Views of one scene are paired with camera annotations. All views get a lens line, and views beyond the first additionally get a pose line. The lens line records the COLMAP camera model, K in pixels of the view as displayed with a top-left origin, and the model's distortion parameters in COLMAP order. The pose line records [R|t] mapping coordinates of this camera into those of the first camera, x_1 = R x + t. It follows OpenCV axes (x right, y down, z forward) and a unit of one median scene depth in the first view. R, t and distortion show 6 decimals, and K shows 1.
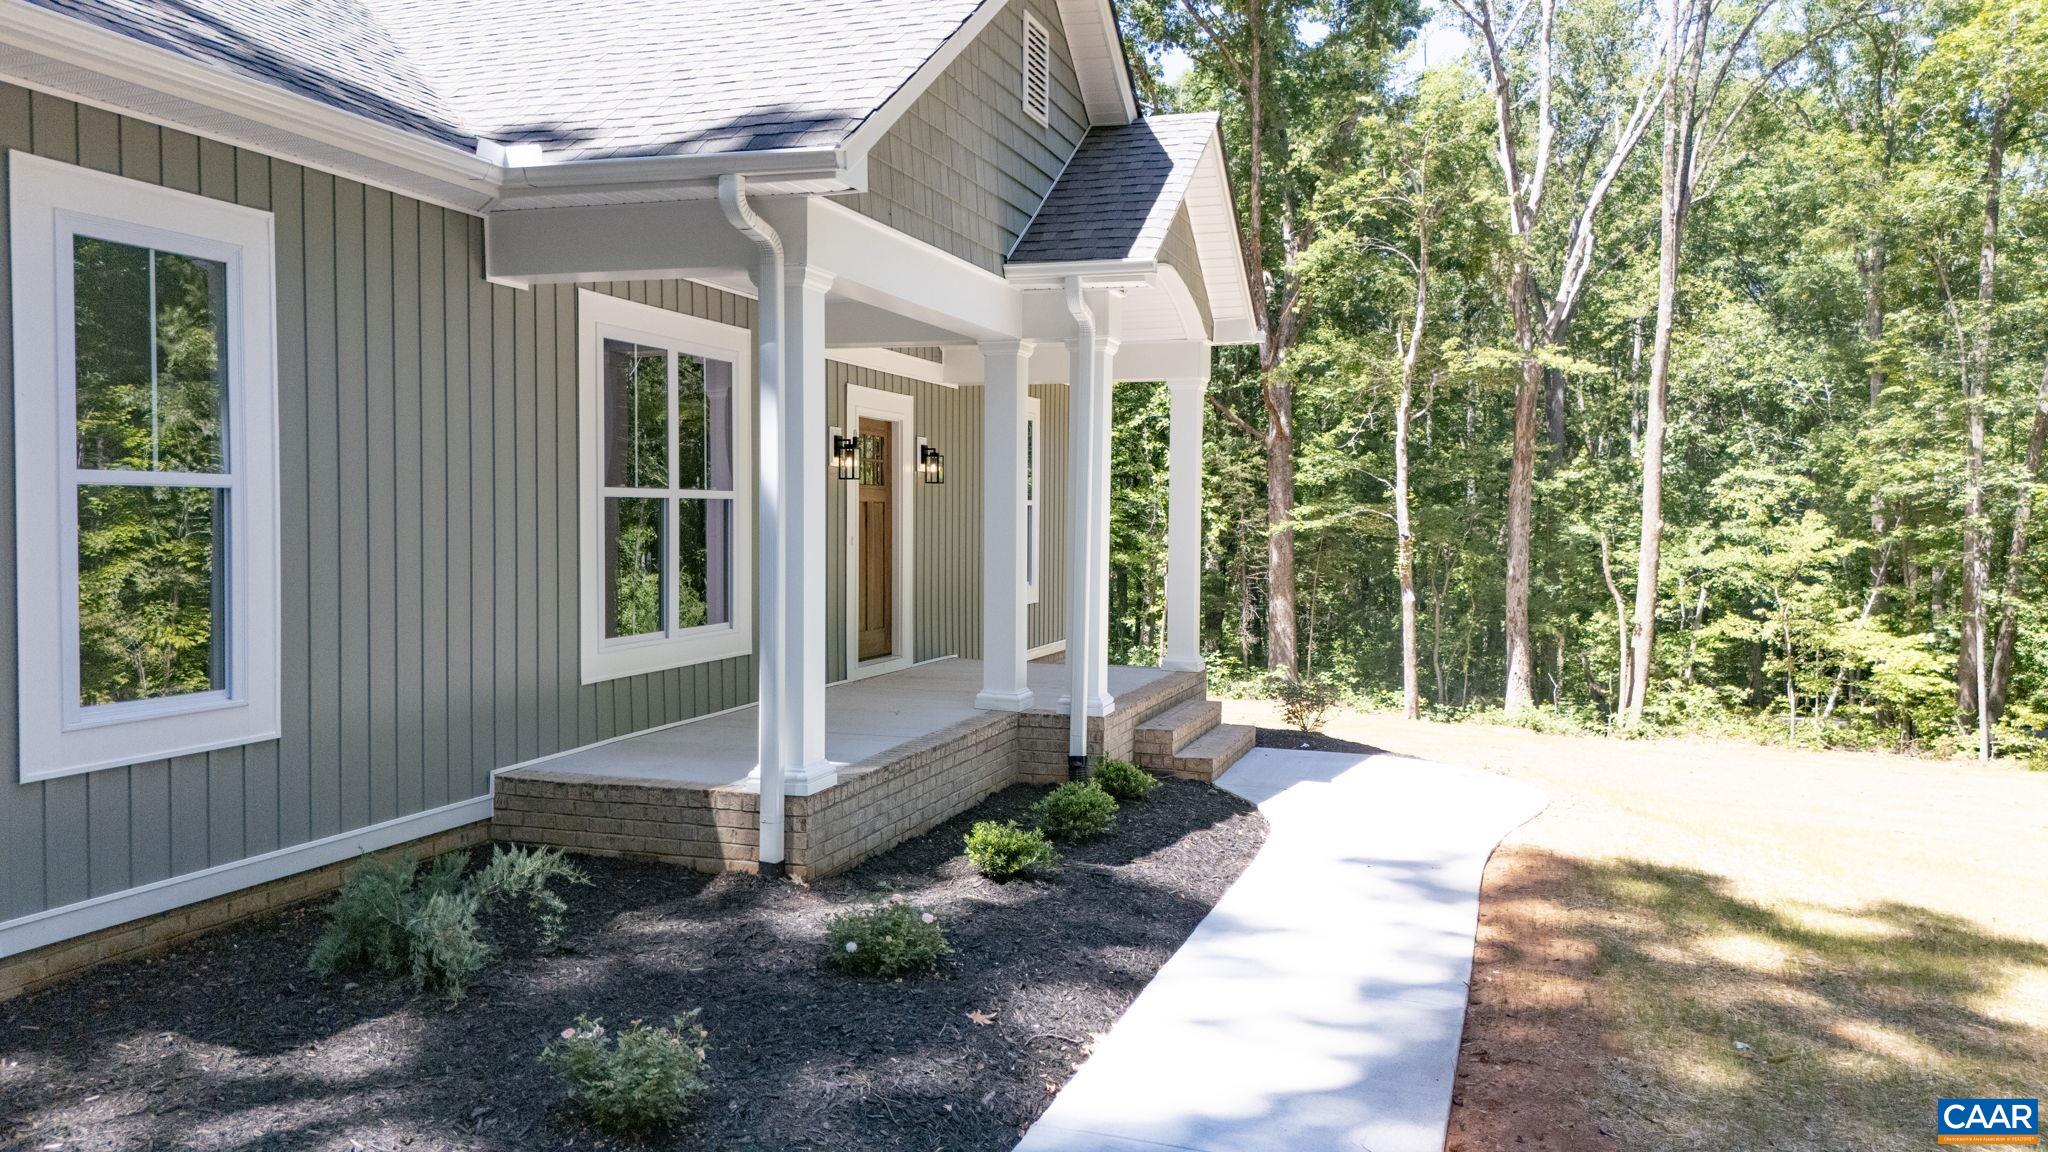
lens RADIAL K [[1538.3, 0, 1031.3], [0, 1538.3, 573.9], [0, 0, 1]] dist [0.085871, -0.105743]
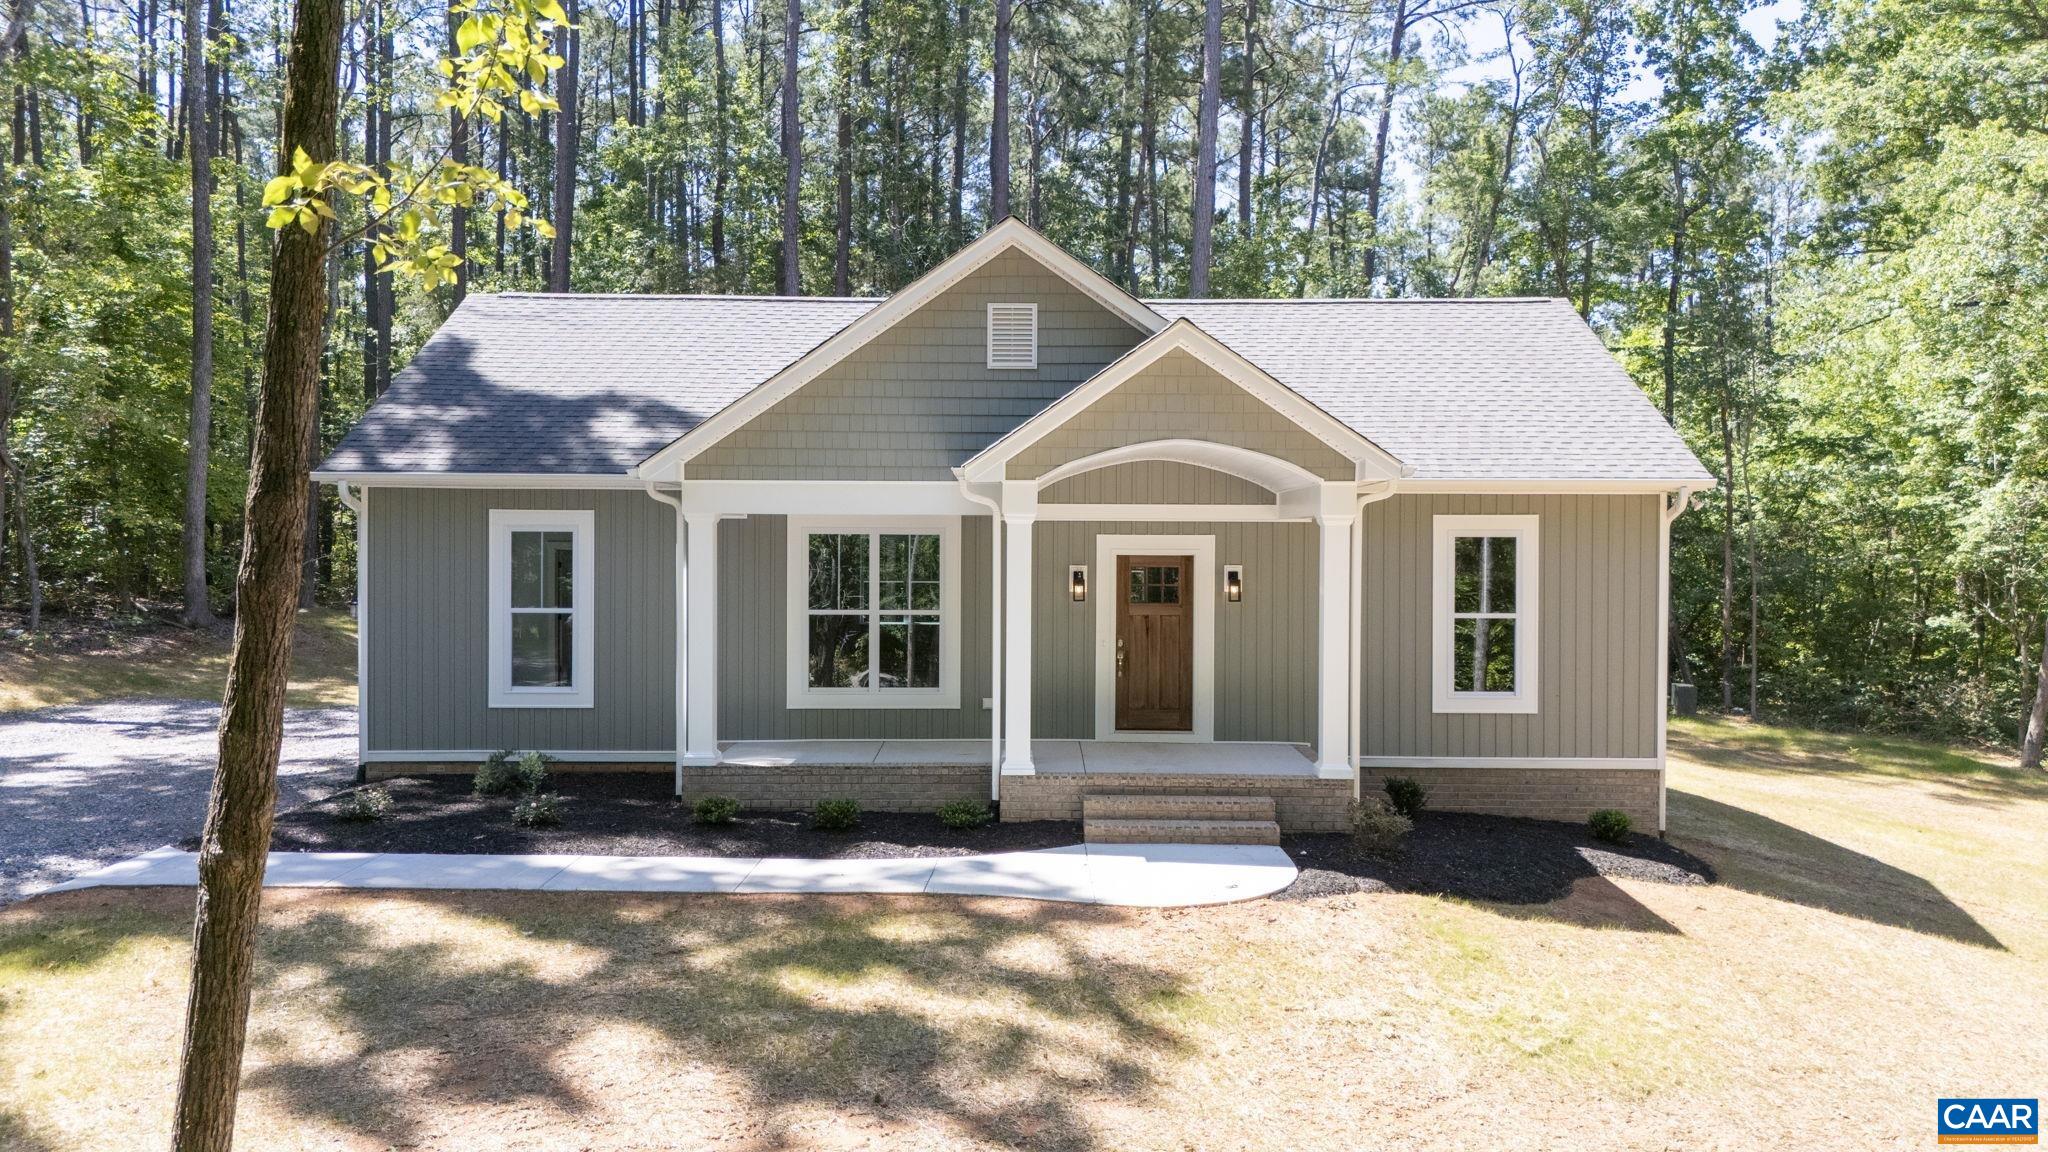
lens RADIAL K [[1538.3, 0, 1031.3], [0, 1538.3, 573.9], [0, 0, 1]] dist [0.085871, -0.105743]
pose [[0.312329, 0.003633, -0.949967, 1.648272], [-0.040465, 0.999136, -0.009482, -0.093121], [0.949112, 0.041402, 0.312207, 0.649550]]
